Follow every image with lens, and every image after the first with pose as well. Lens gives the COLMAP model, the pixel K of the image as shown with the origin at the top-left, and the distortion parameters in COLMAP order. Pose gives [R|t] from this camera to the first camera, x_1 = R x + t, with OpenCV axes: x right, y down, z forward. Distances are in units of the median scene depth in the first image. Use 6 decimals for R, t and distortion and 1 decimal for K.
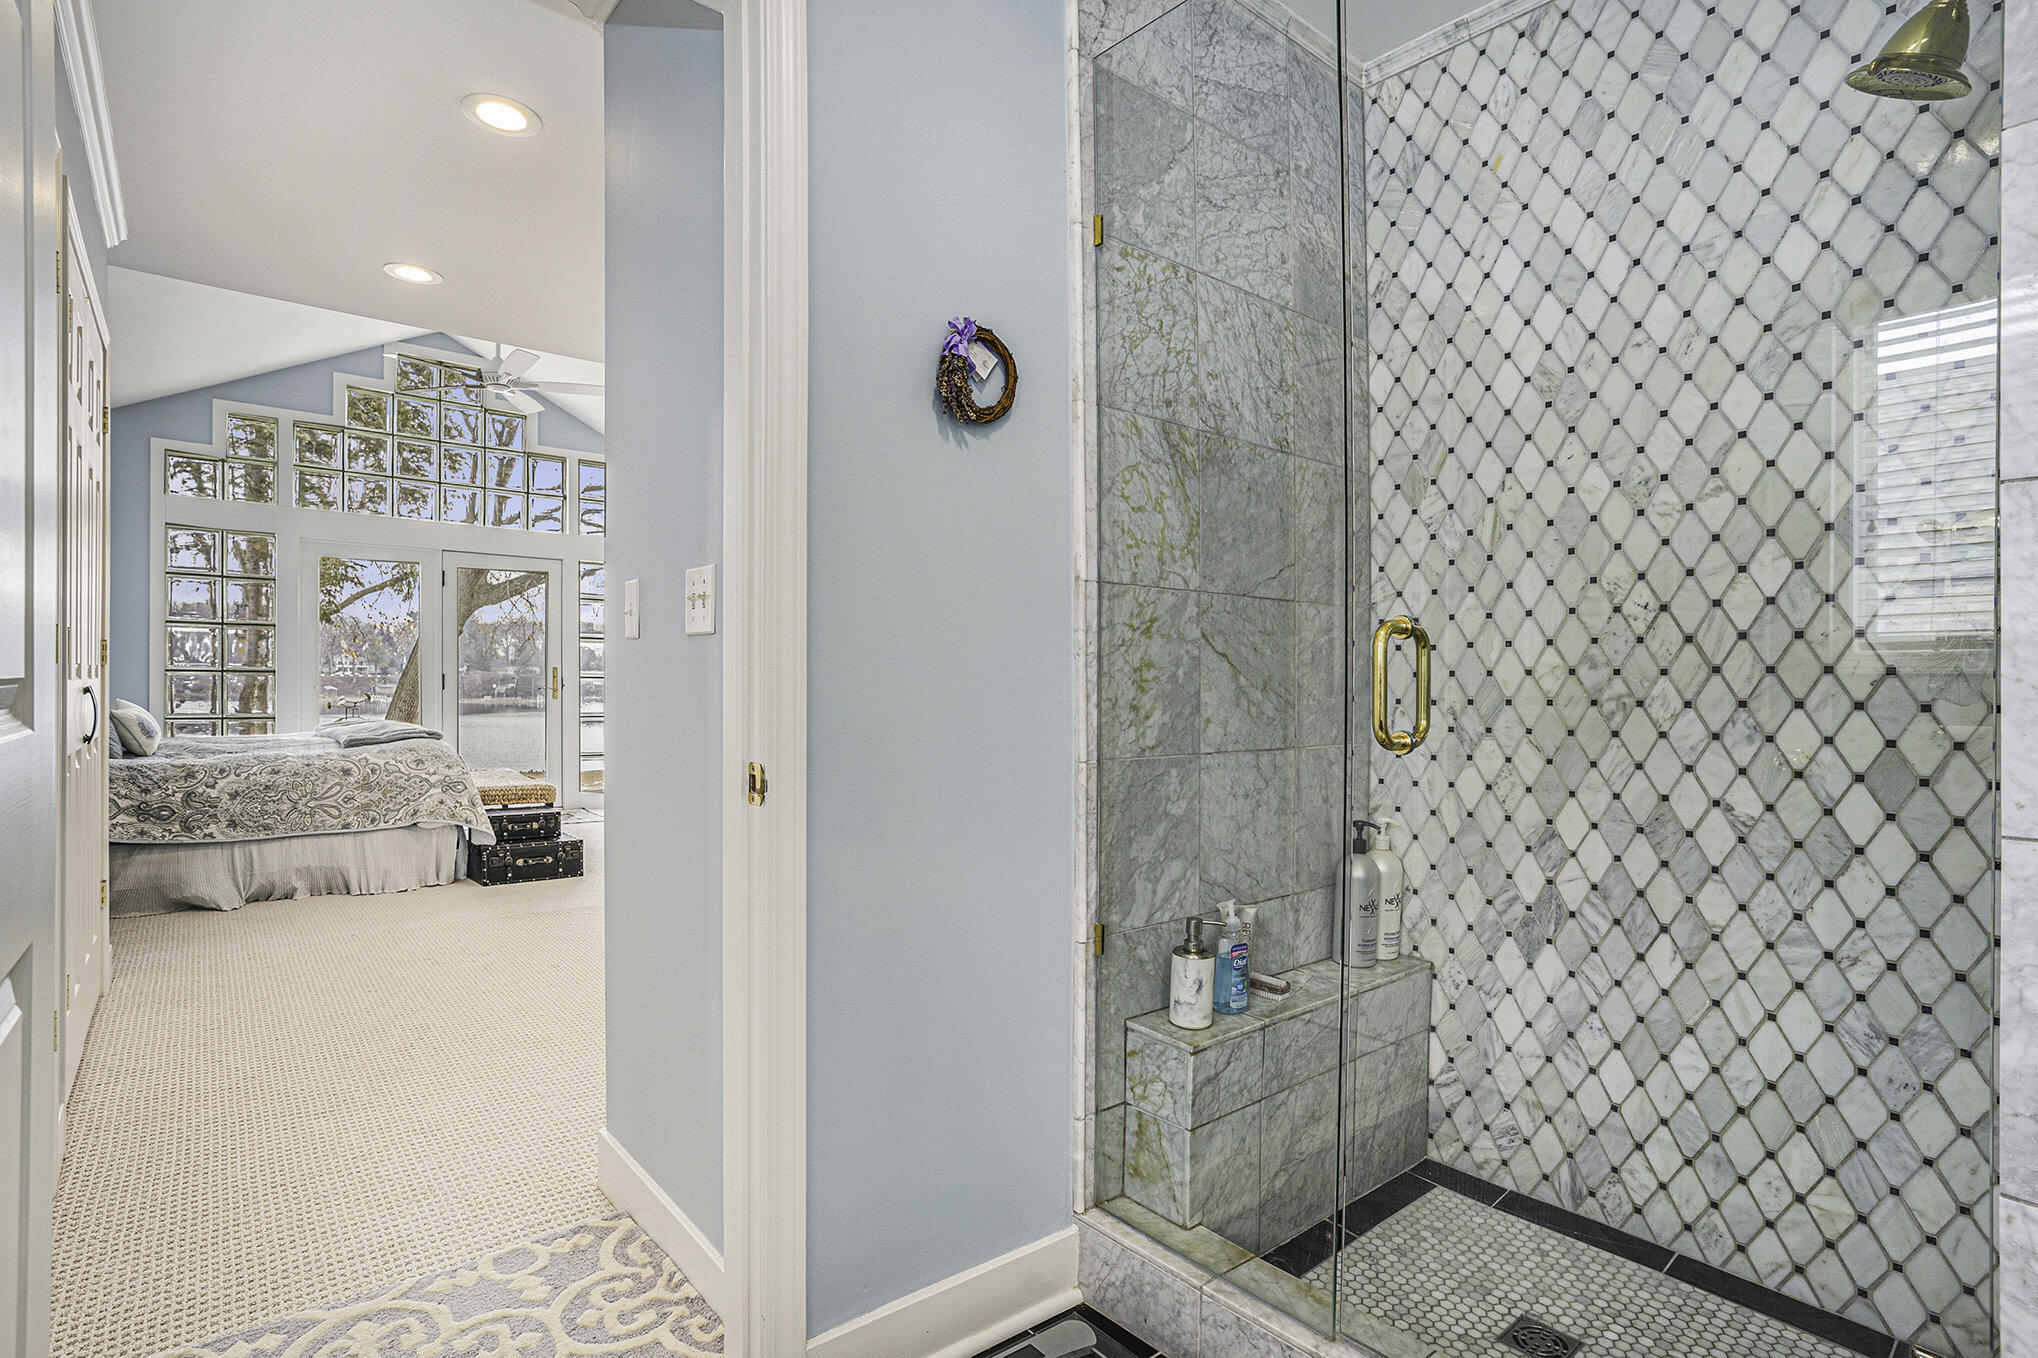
lens RADIAL K [[1018.7, 0, 1020.2], [0, 1018.7, 669.2], [0, 0, 1]] dist [-0.006500, -0.000044]
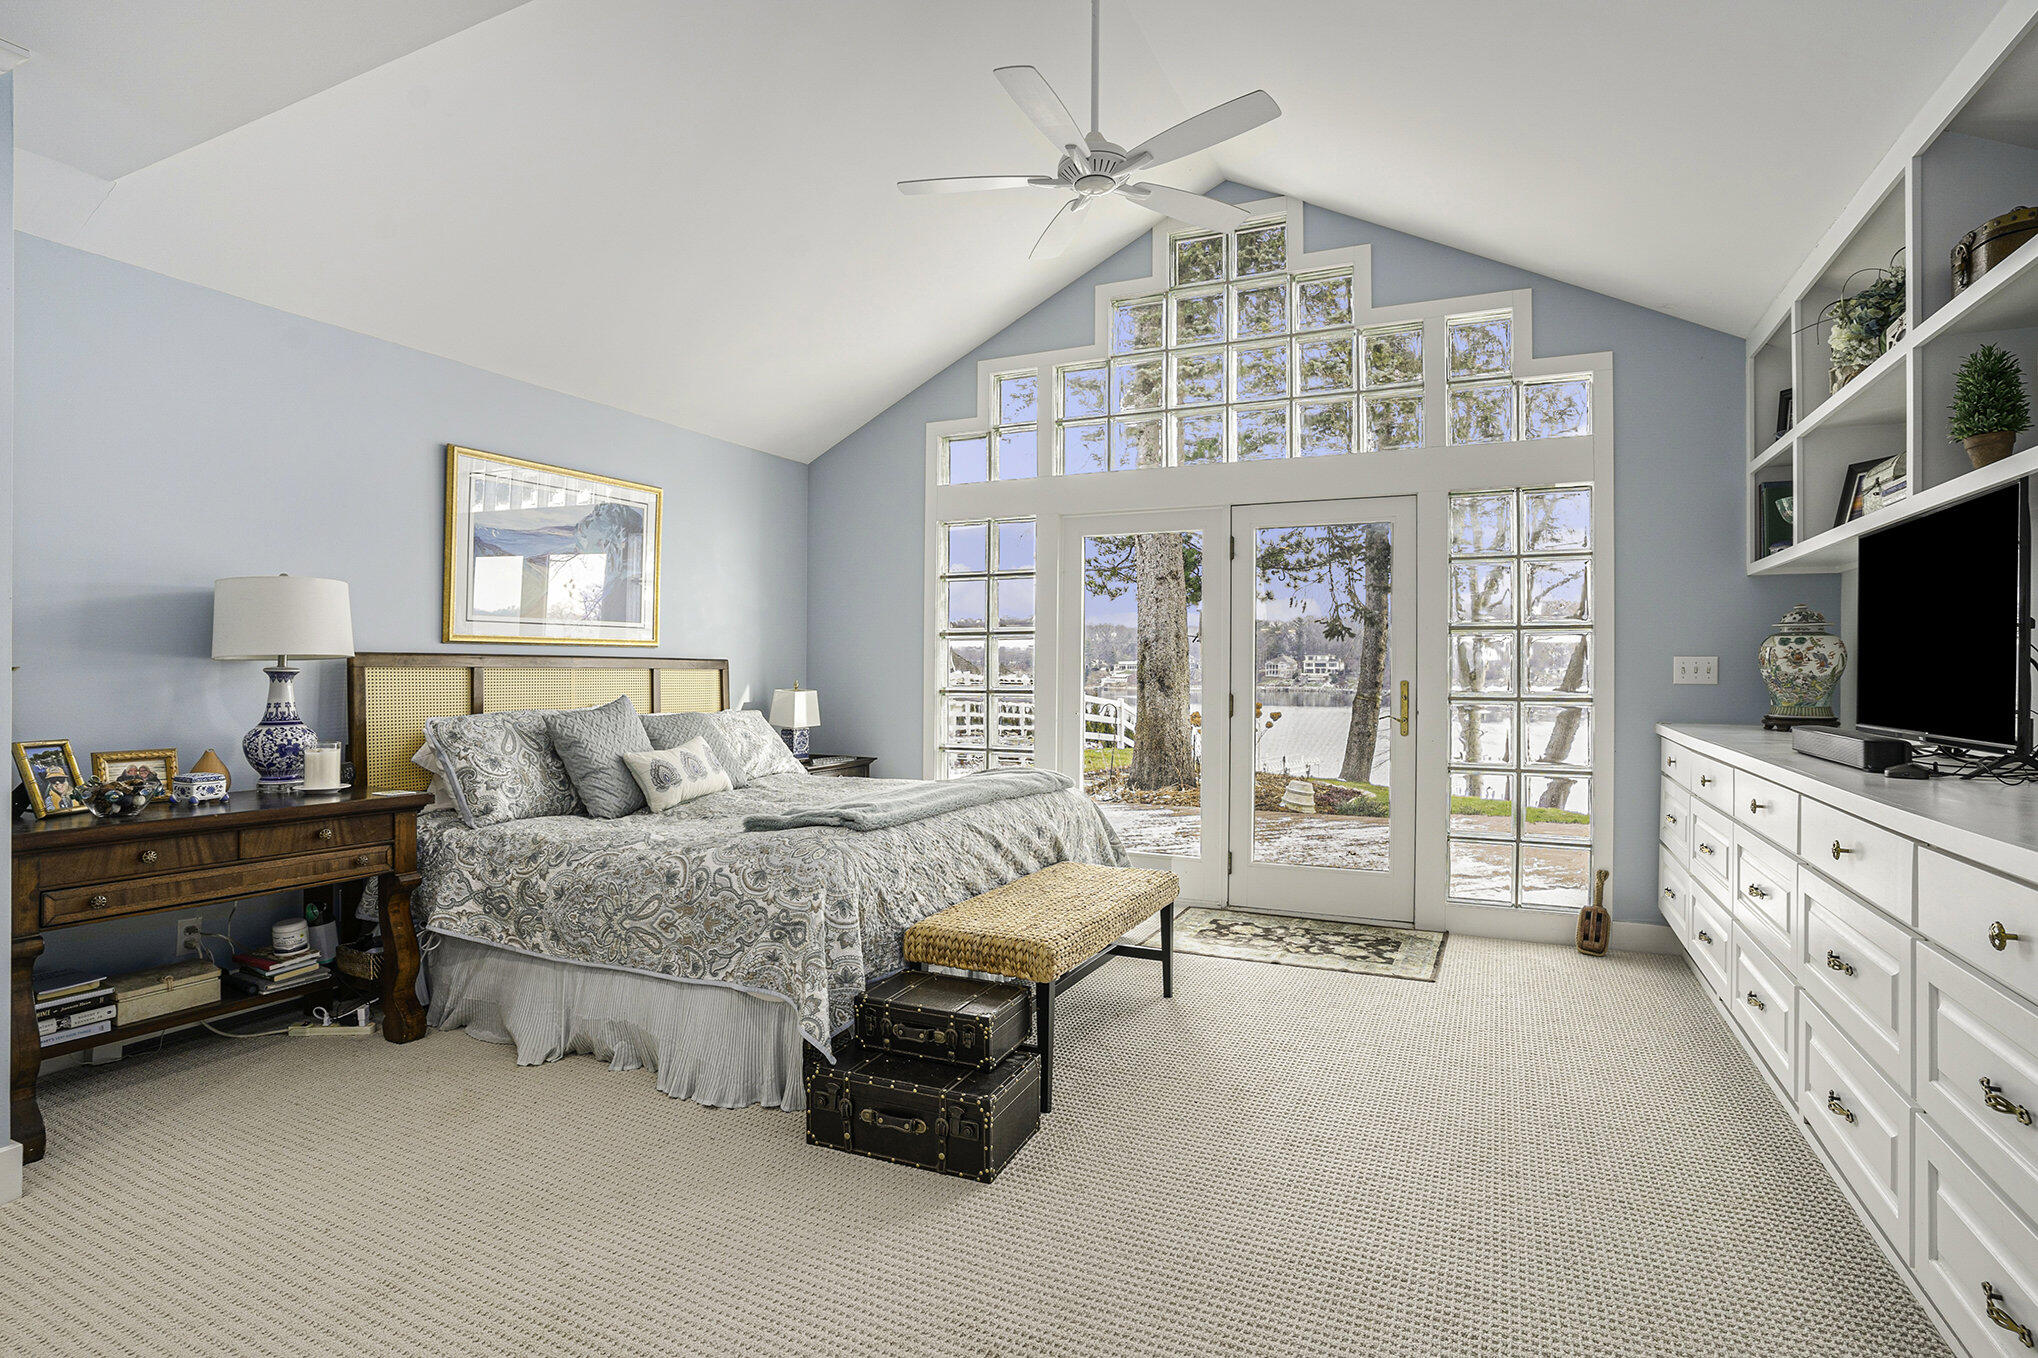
lens RADIAL K [[1018.7, 0, 1015.4], [0, 1018.7, 677.0], [0, 0, 1]] dist [-0.006500, -0.000044]
pose [[0.404235, 0.002348, -0.914652, -0.025693], [0.013268, 0.999876, 0.008430, -0.019715], [0.914559, -0.015543, 0.404154, 0.882907]]
